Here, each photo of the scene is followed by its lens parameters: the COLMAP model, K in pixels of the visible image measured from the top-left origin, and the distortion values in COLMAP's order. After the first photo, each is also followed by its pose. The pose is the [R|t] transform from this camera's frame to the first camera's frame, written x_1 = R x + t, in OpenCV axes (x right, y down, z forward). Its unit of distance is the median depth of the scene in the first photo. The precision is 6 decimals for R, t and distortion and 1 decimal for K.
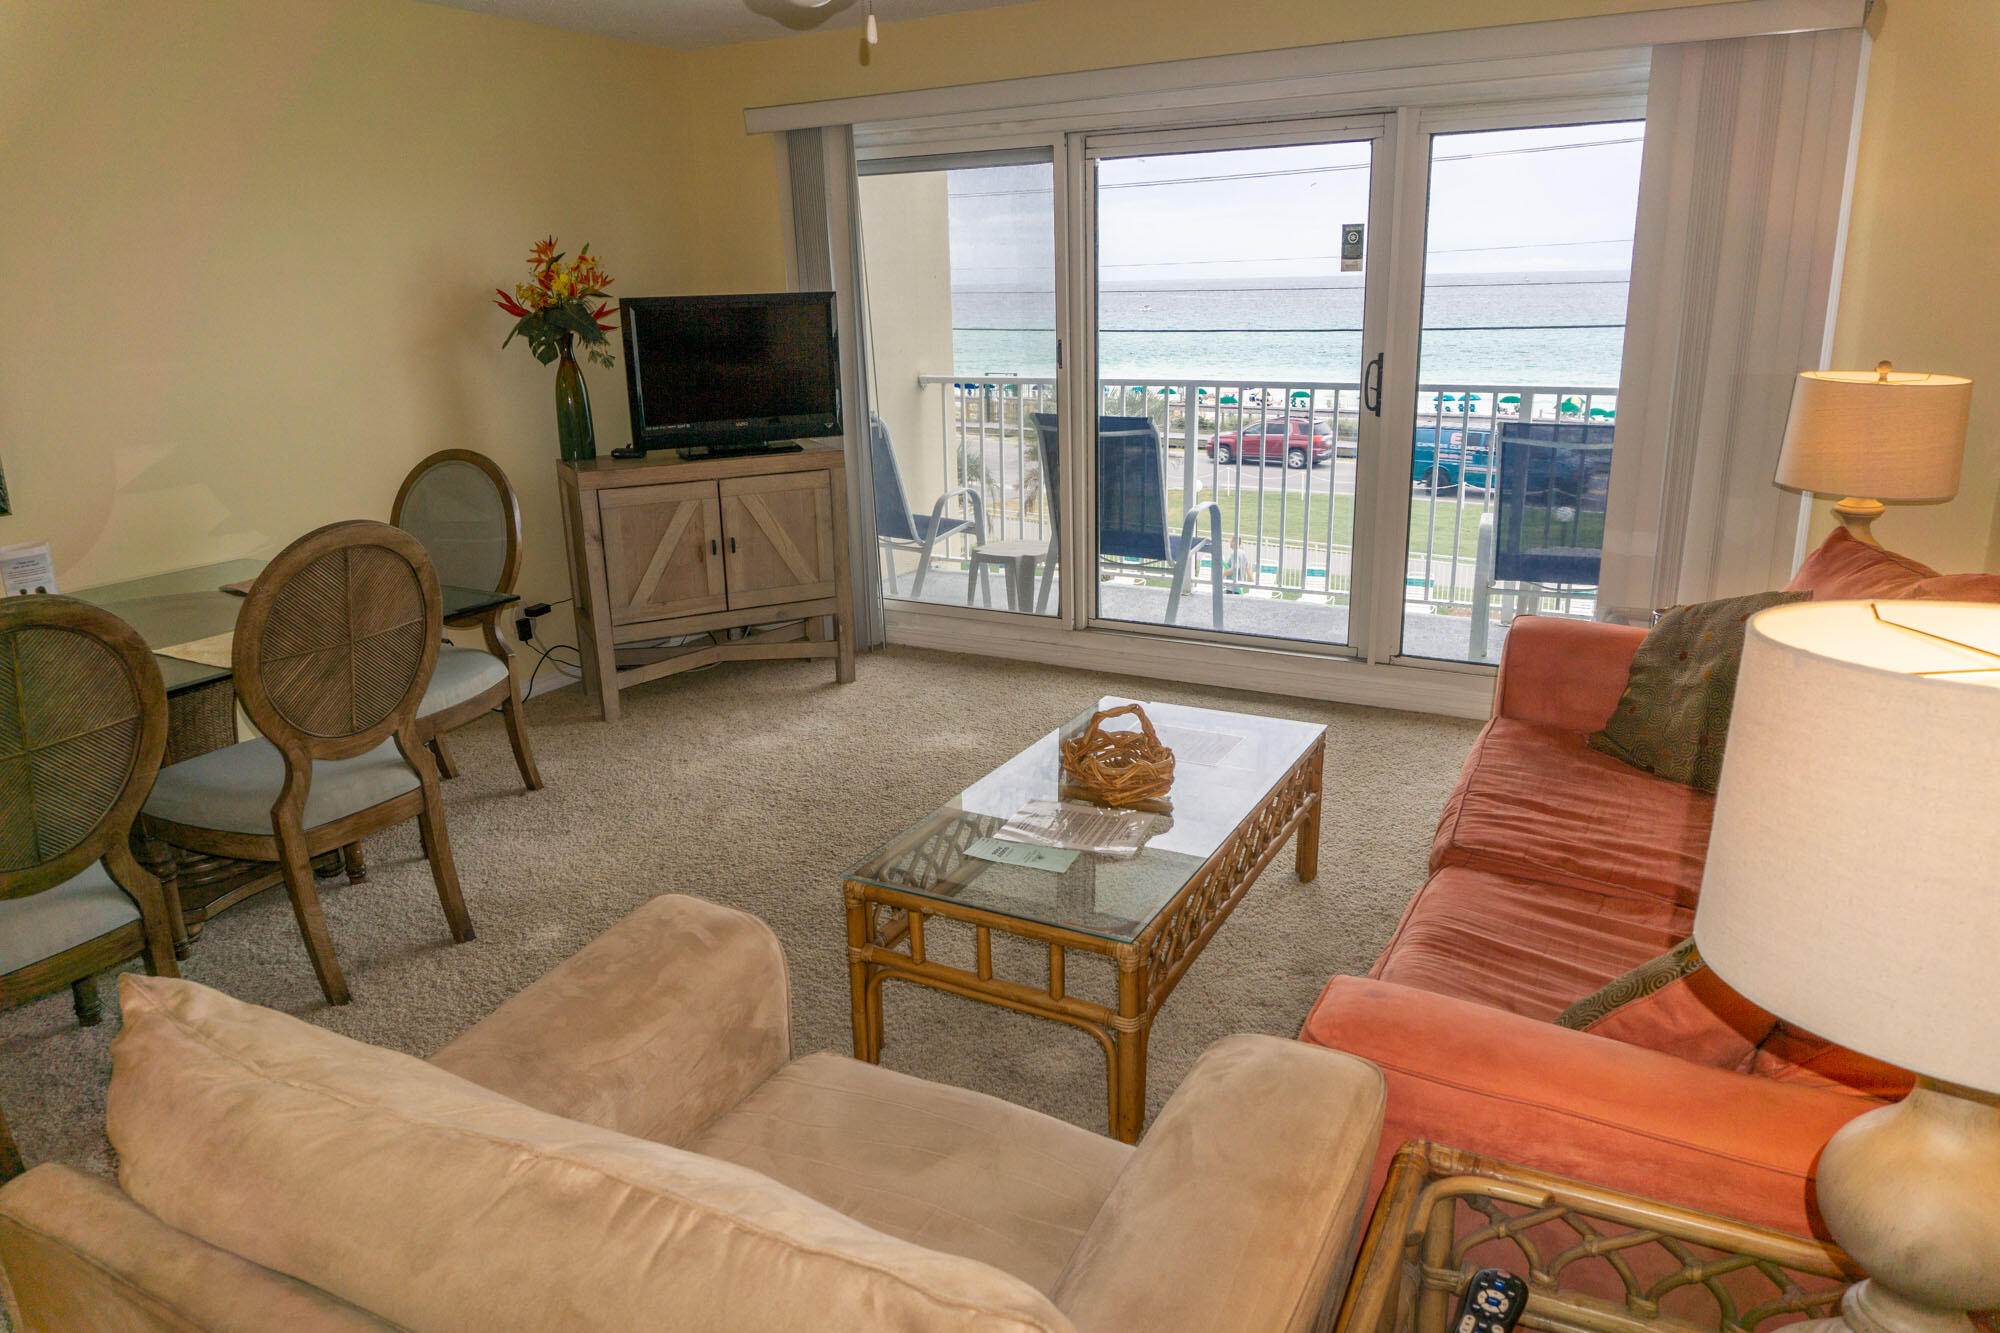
lens RADIAL K [[1333.1, 0, 996.3], [0, 1333.1, 665.8], [0, 0, 1]] dist [-0.018860, -0.000397]
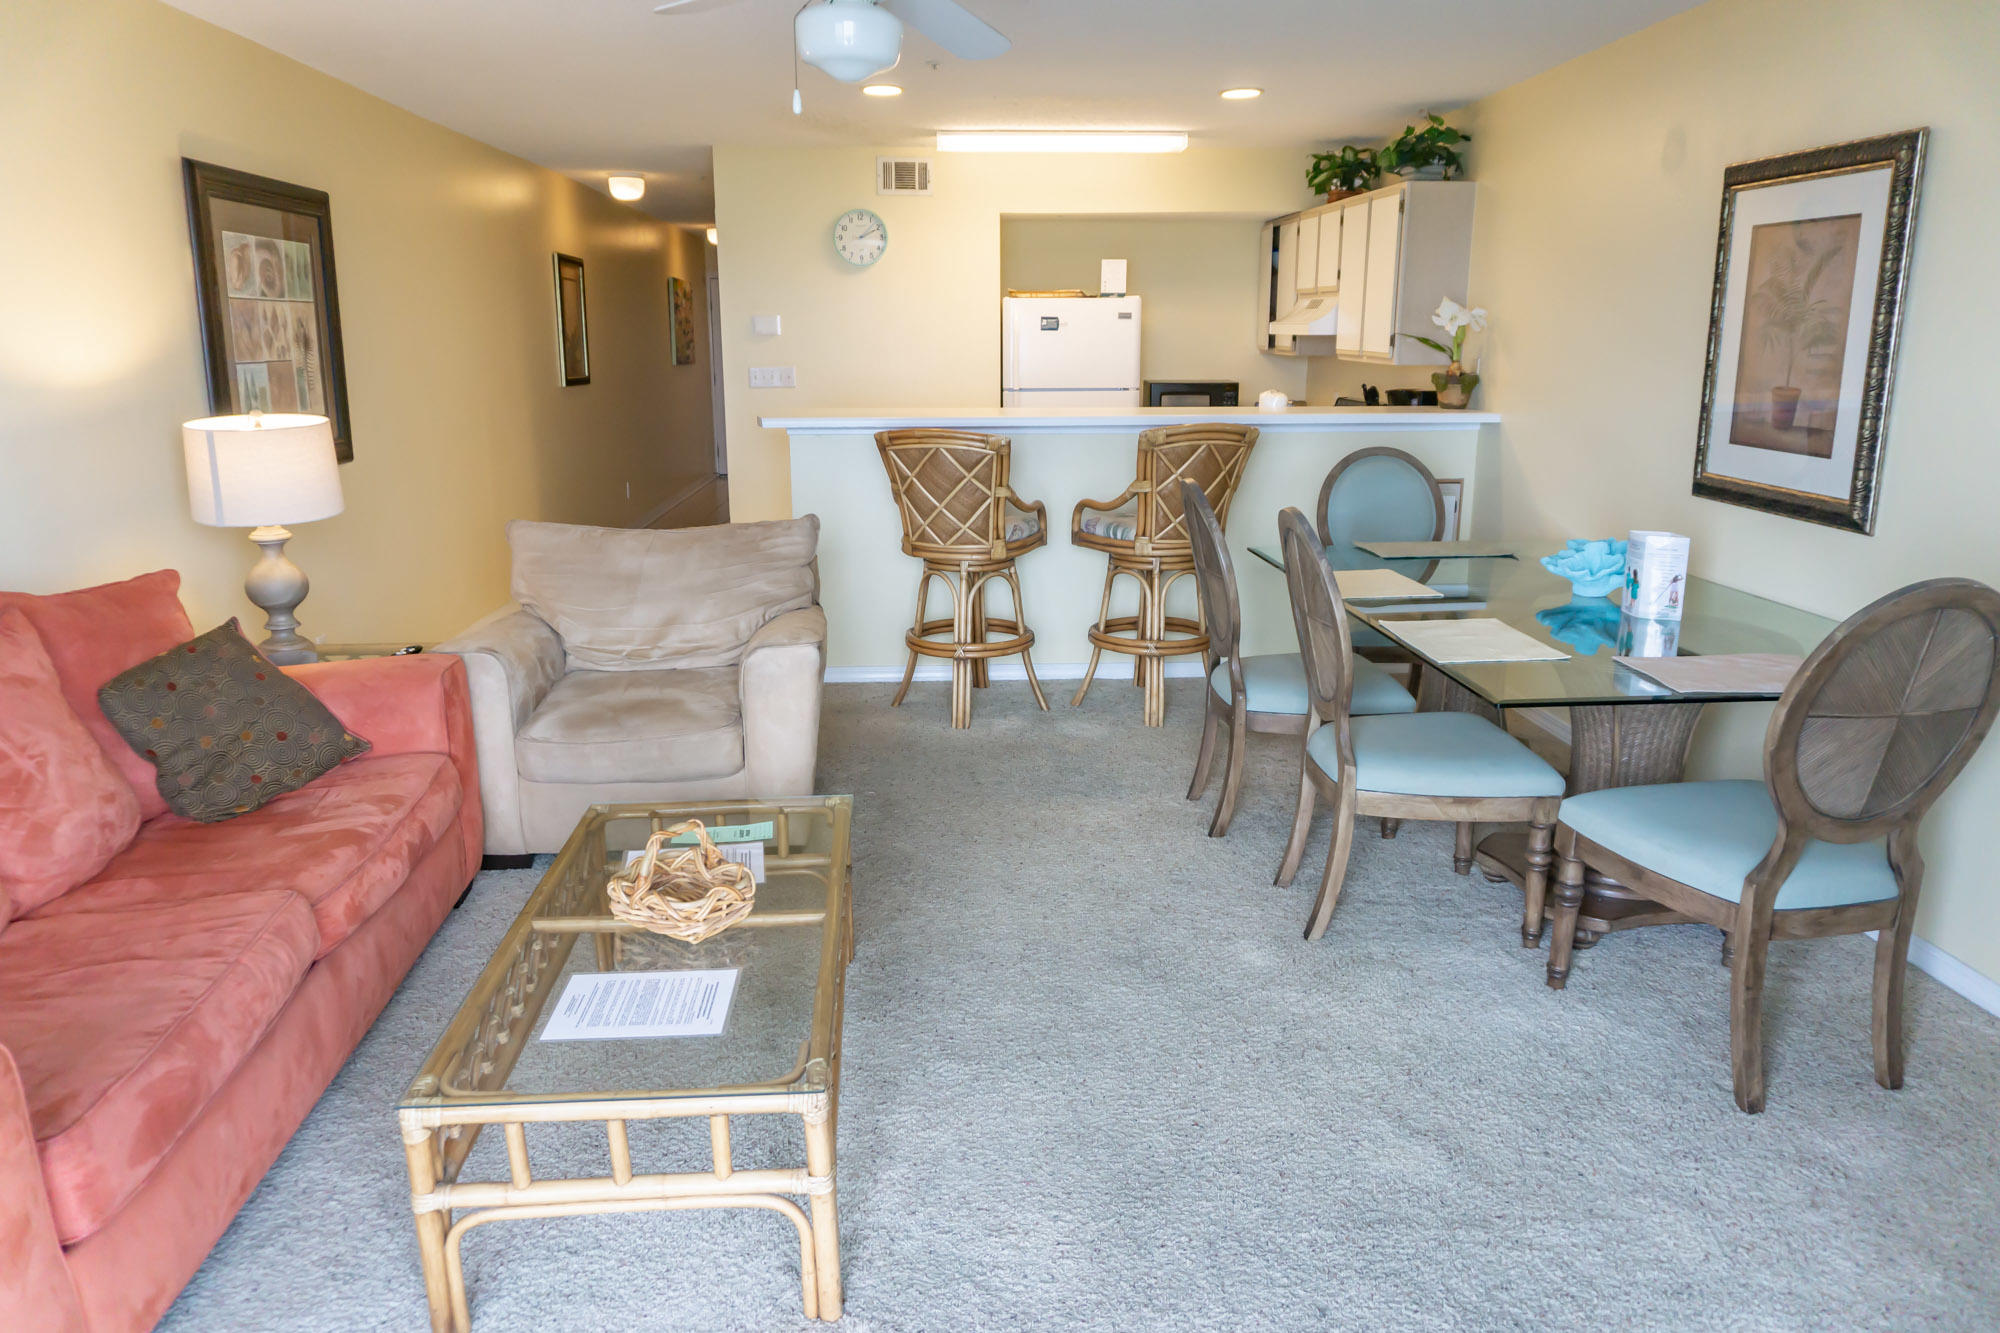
lens RADIAL K [[1333.1, 0, 996.3], [0, 1333.1, 665.8], [0, 0, 1]] dist [-0.018860, -0.000397]
pose [[-0.843913, 0.153147, -0.514157, 0.204276], [-0.128325, 0.872943, 0.470641, -0.288282], [0.520907, 0.463159, -0.717035, 1.008053]]
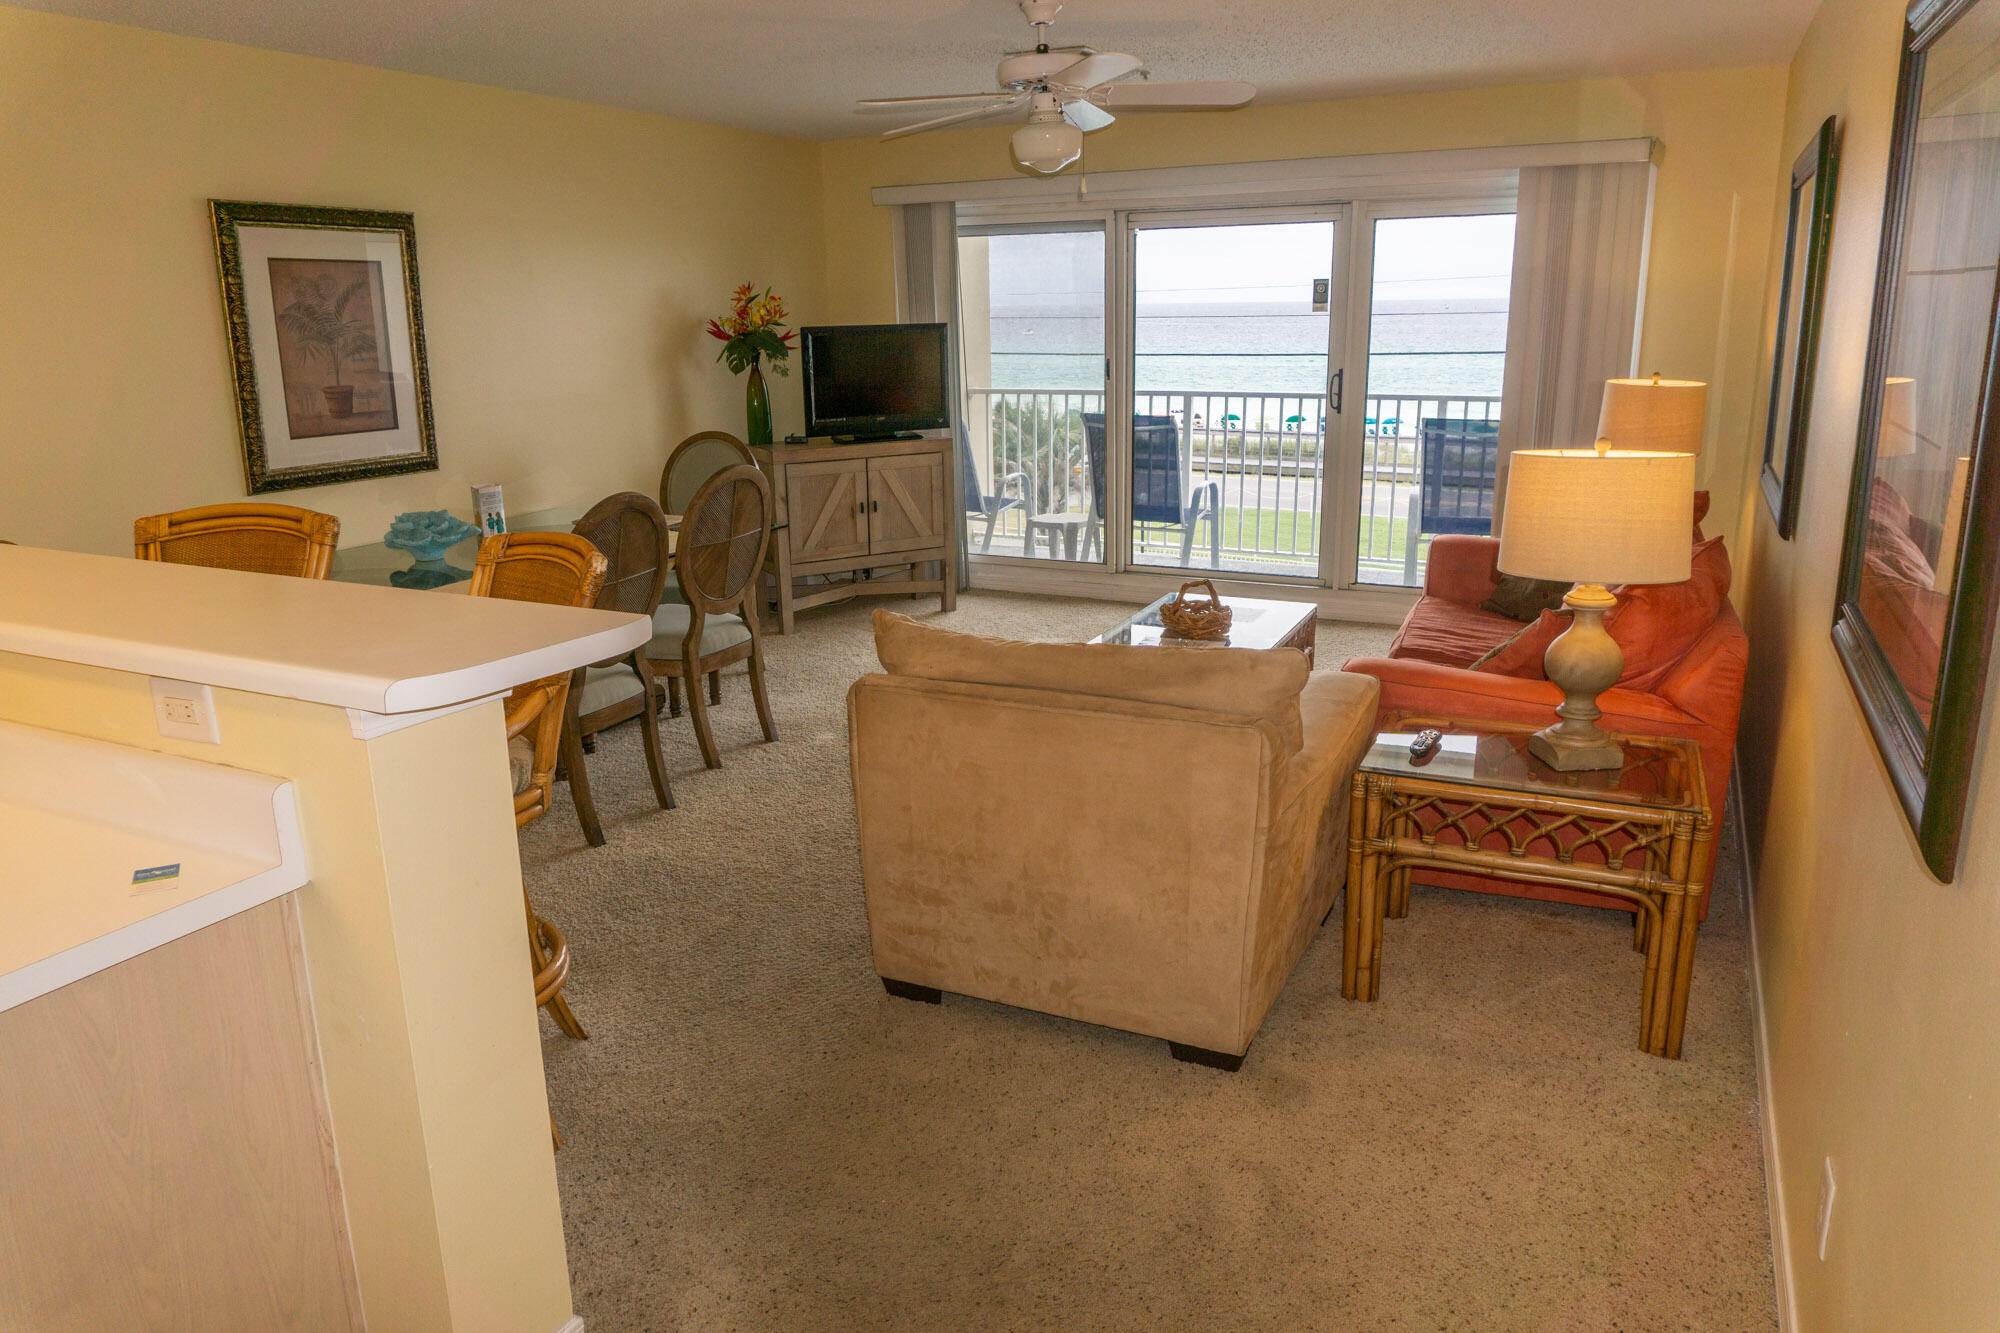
lens RADIAL K [[1333.1, 0, 996.3], [0, 1333.1, 665.8], [0, 0, 1]] dist [-0.018860, -0.000397]
pose [[0.998674, -0.006588, 0.051048, -0.145221], [0.007416, 0.999844, -0.016057, 0.096783], [-0.050935, 0.016414, 0.998567, -0.375353]]
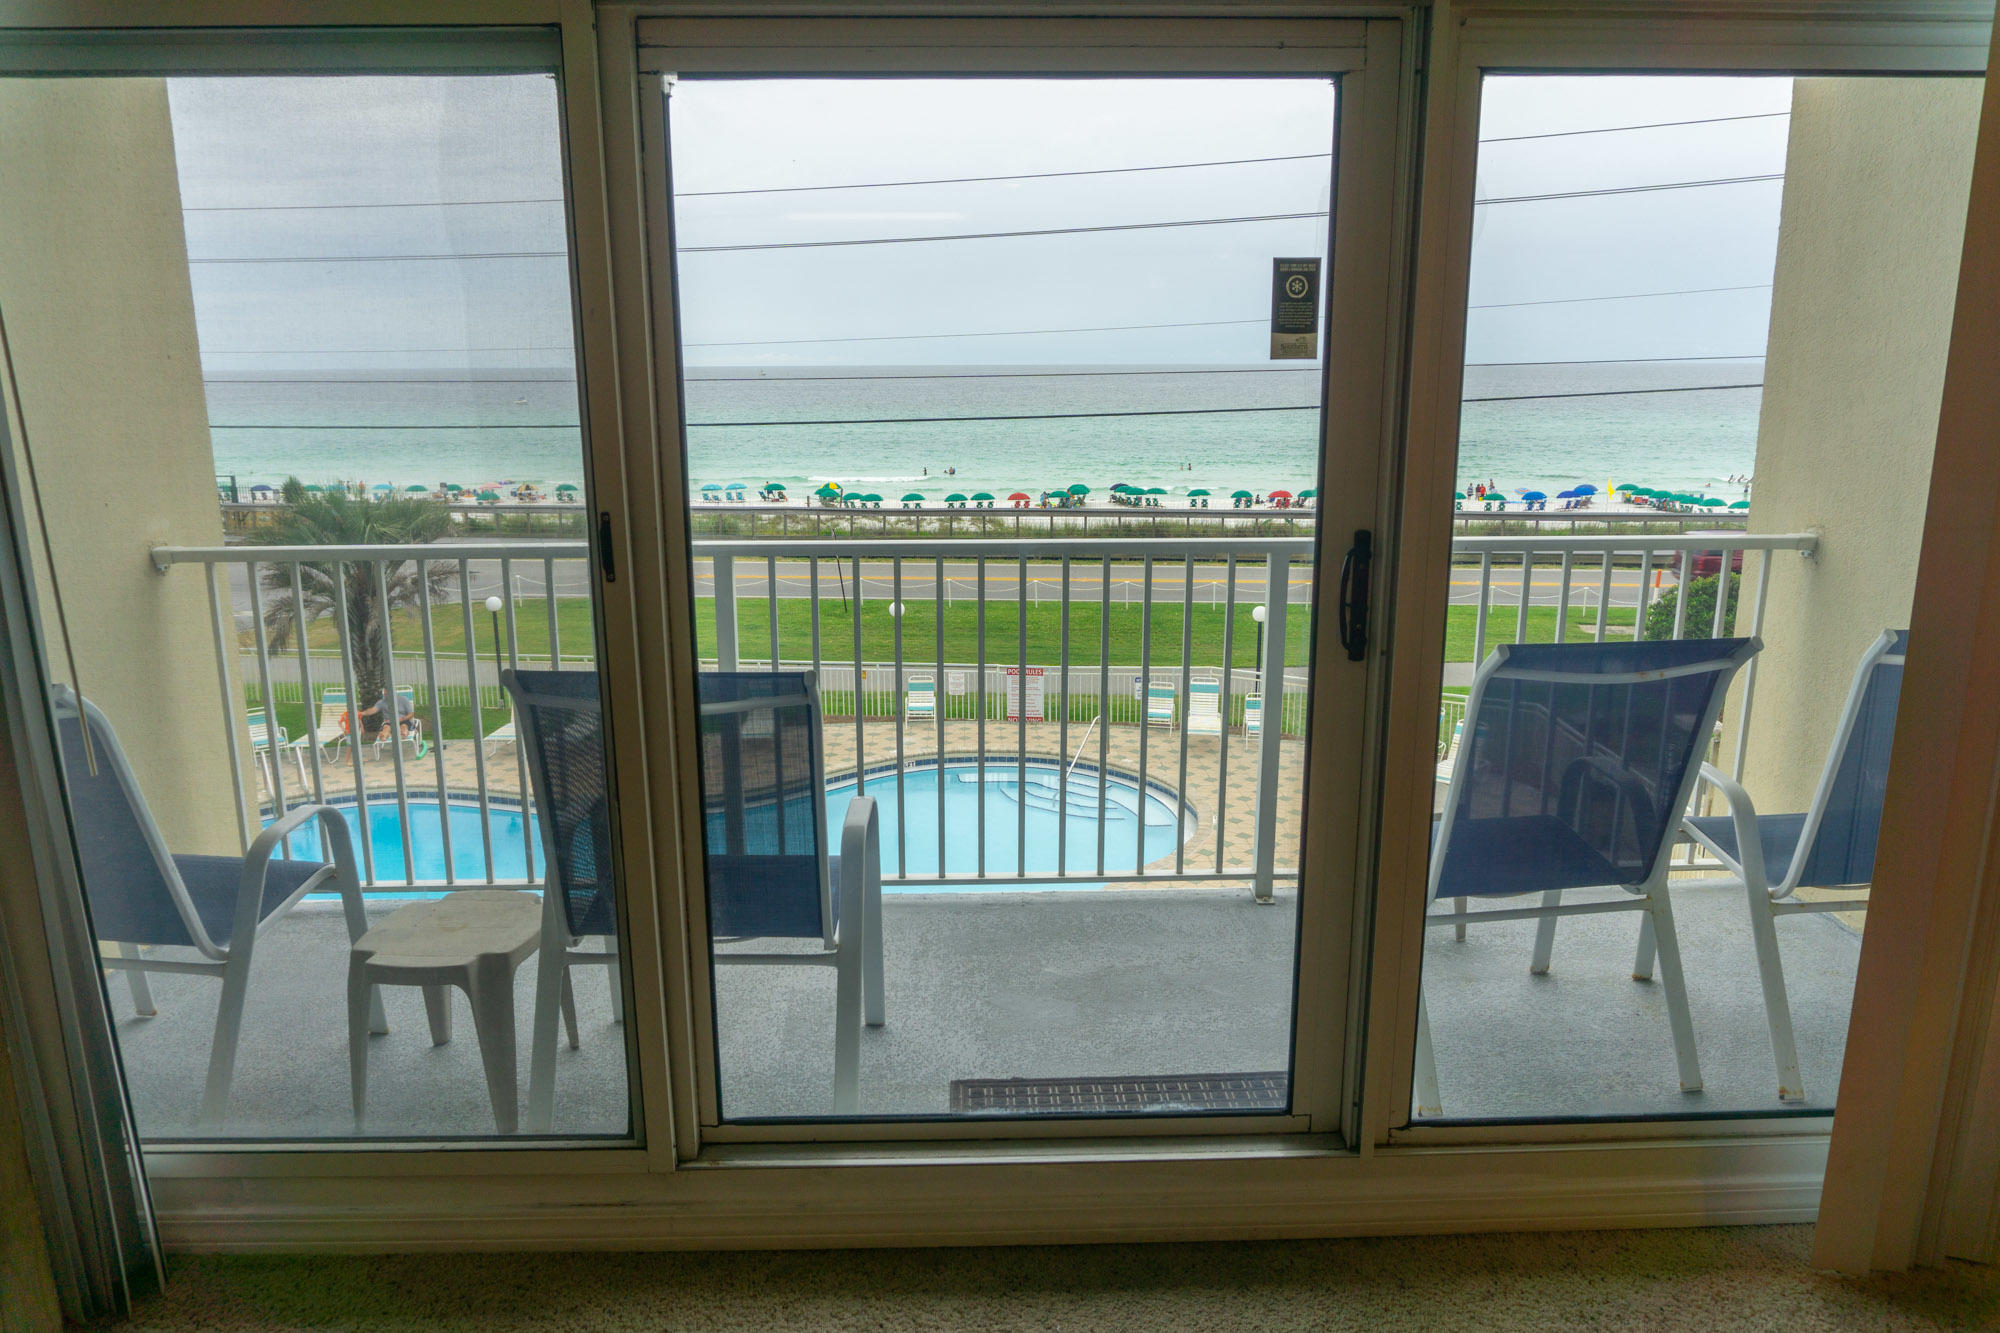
lens RADIAL K [[1333.1, 0, 996.3], [0, 1333.1, 665.8], [0, 0, 1]] dist [-0.018860, -0.000397]
pose [[0.857363, -0.093143, 0.506214, -0.061802], [0.126028, 0.991542, -0.031009, -0.177195], [-0.499045, 0.090383, 0.861850, 0.619184]]
